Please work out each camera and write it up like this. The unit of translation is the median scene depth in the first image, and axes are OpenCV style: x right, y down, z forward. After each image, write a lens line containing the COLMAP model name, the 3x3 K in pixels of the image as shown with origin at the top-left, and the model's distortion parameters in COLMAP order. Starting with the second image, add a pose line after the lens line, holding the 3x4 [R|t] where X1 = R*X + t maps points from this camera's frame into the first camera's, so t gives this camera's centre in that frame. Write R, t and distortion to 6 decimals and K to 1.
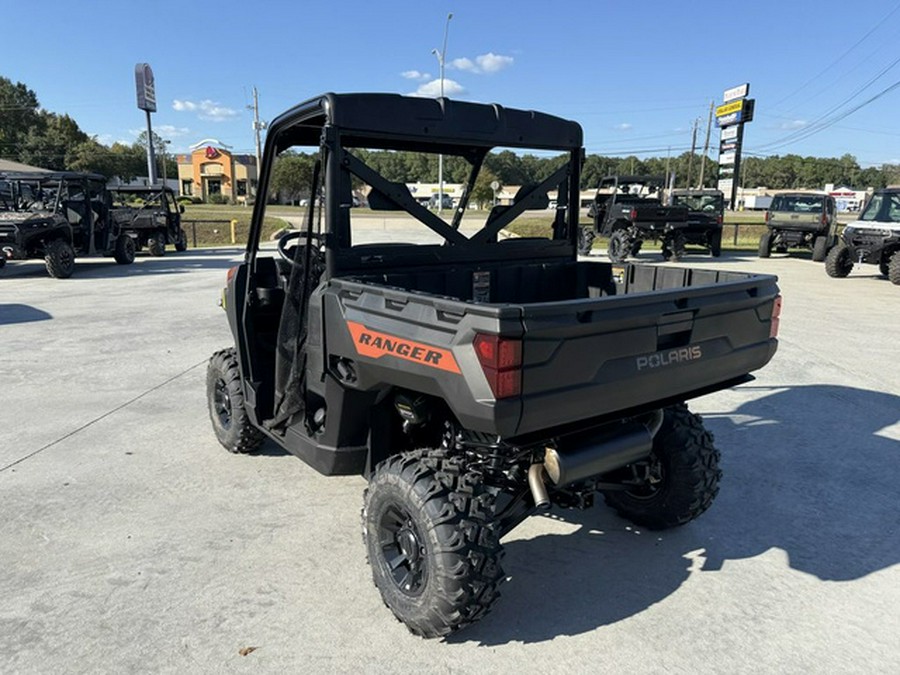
lens RADIAL K [[638.8, 0, 446.0], [0, 638.8, 339.4], [0, 0, 1]] dist [0.025609, -0.029935]
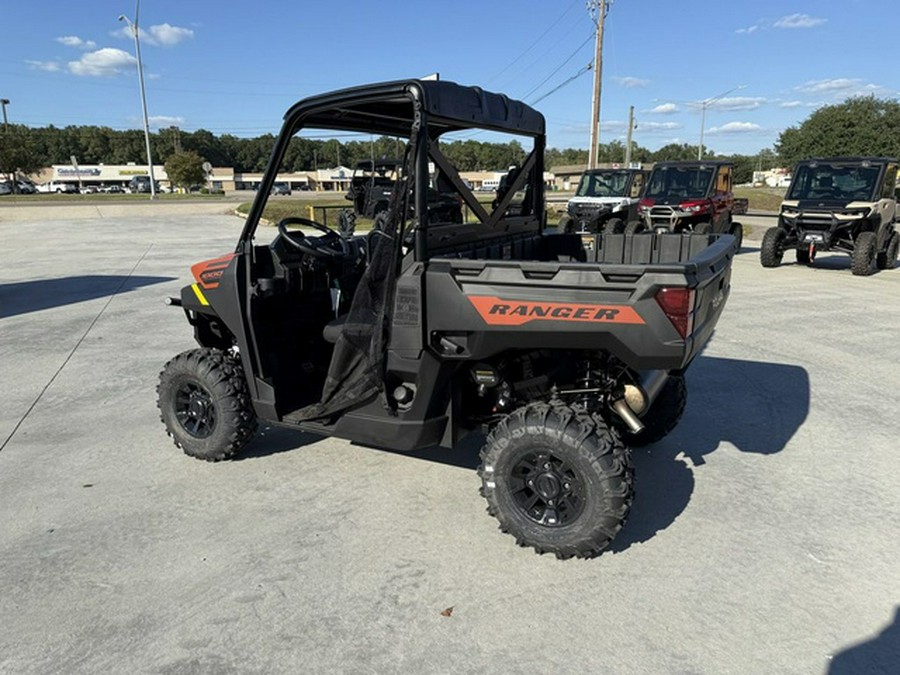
lens RADIAL K [[638.8, 0, 445.1], [0, 638.8, 338.5], [0, 0, 1]] dist [0.025609, -0.029935]
pose [[0.904027, -0.116617, 0.411262, -0.453537], [0.106589, 0.993176, 0.047321, -0.008803], [-0.413974, 0.001057, 0.910288, 0.025145]]
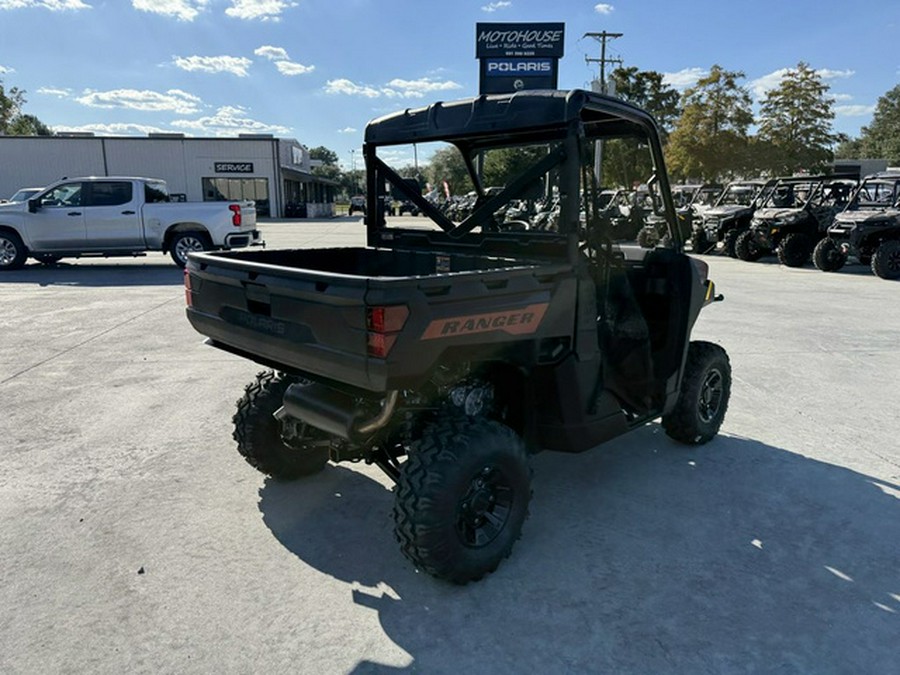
lens RADIAL K [[638.8, 0, 446.0], [0, 638.8, 338.9], [0, 0, 1]] dist [0.025609, -0.029935]
pose [[0.137586, 0.202033, -0.969666, 0.997216], [-0.204799, 0.963624, 0.171715, -0.138207], [0.969086, 0.174961, 0.173957, 0.732720]]
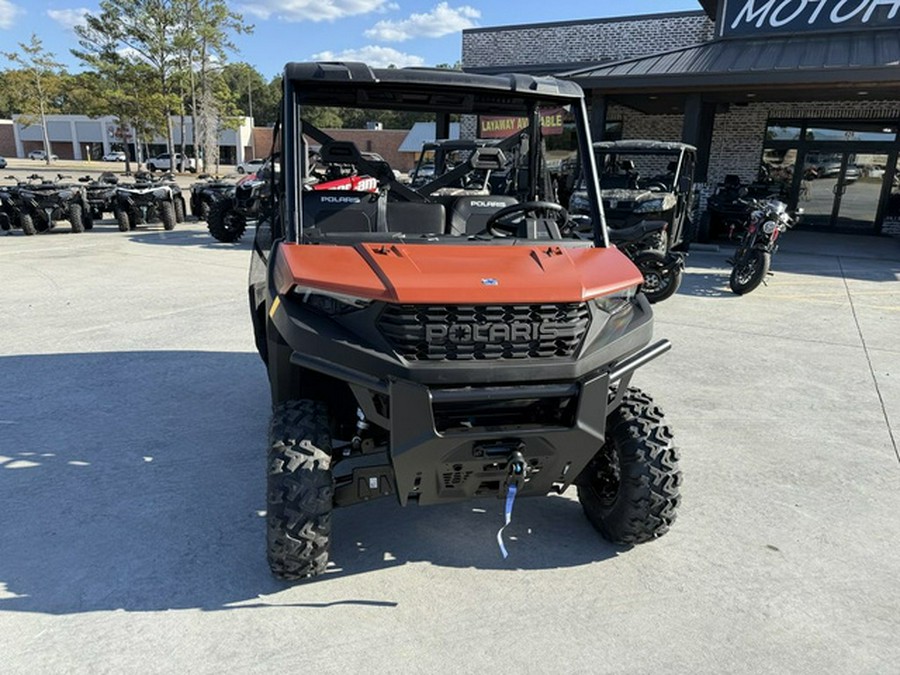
lens RADIAL K [[638.8, 0, 445.3], [0, 638.8, 339.0], [0, 0, 1]] dist [0.025609, -0.029935]
pose [[-0.911406, -0.143284, 0.385757, -0.471319], [0.045341, 0.896749, 0.440210, -0.389220], [-0.409003, 0.418701, -0.810806, 1.851382]]
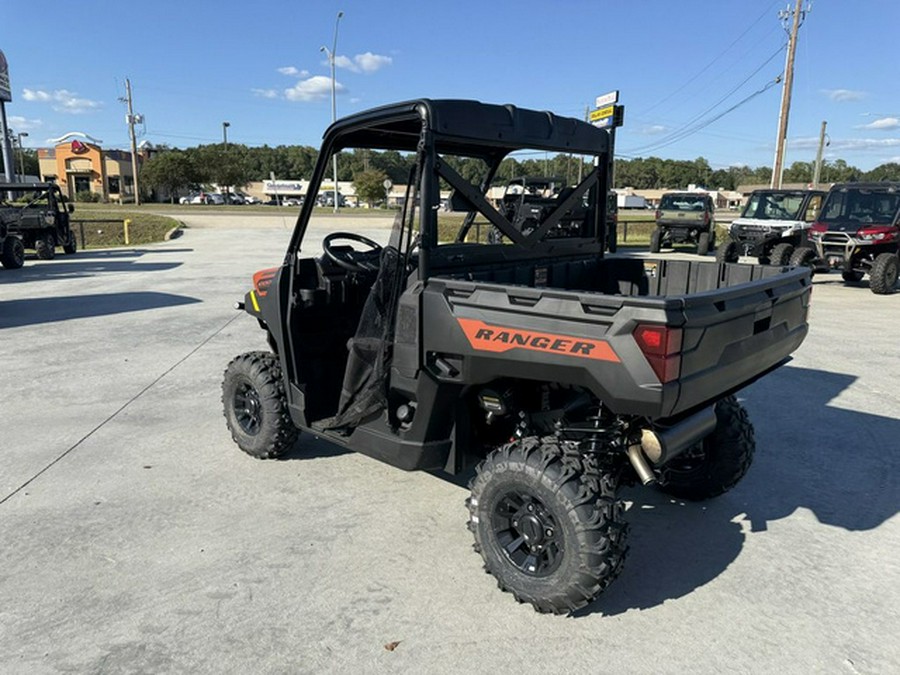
lens RADIAL K [[638.8, 0, 444.8], [0, 638.8, 328.0], [0, 0, 1]] dist [0.025609, -0.029935]
pose [[0.984649, -0.033297, 0.171340, -0.250826], [0.035798, 0.999293, -0.011527, -0.001229], [-0.170835, 0.017484, 0.985145, -0.014182]]
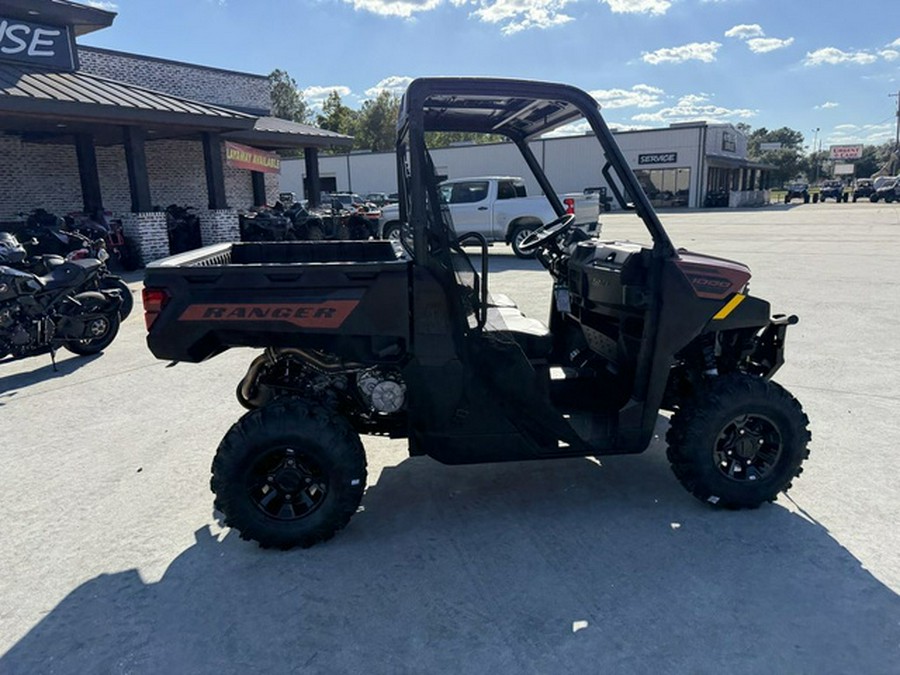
lens RADIAL K [[638.8, 0, 446.4], [0, 638.8, 338.6], [0, 0, 1]] dist [0.025609, -0.029935]
pose [[-0.498685, 0.192528, -0.845131, 0.863929], [-0.156230, 0.939087, 0.306119, -0.279795], [0.852588, 0.284691, -0.438229, 1.412473]]
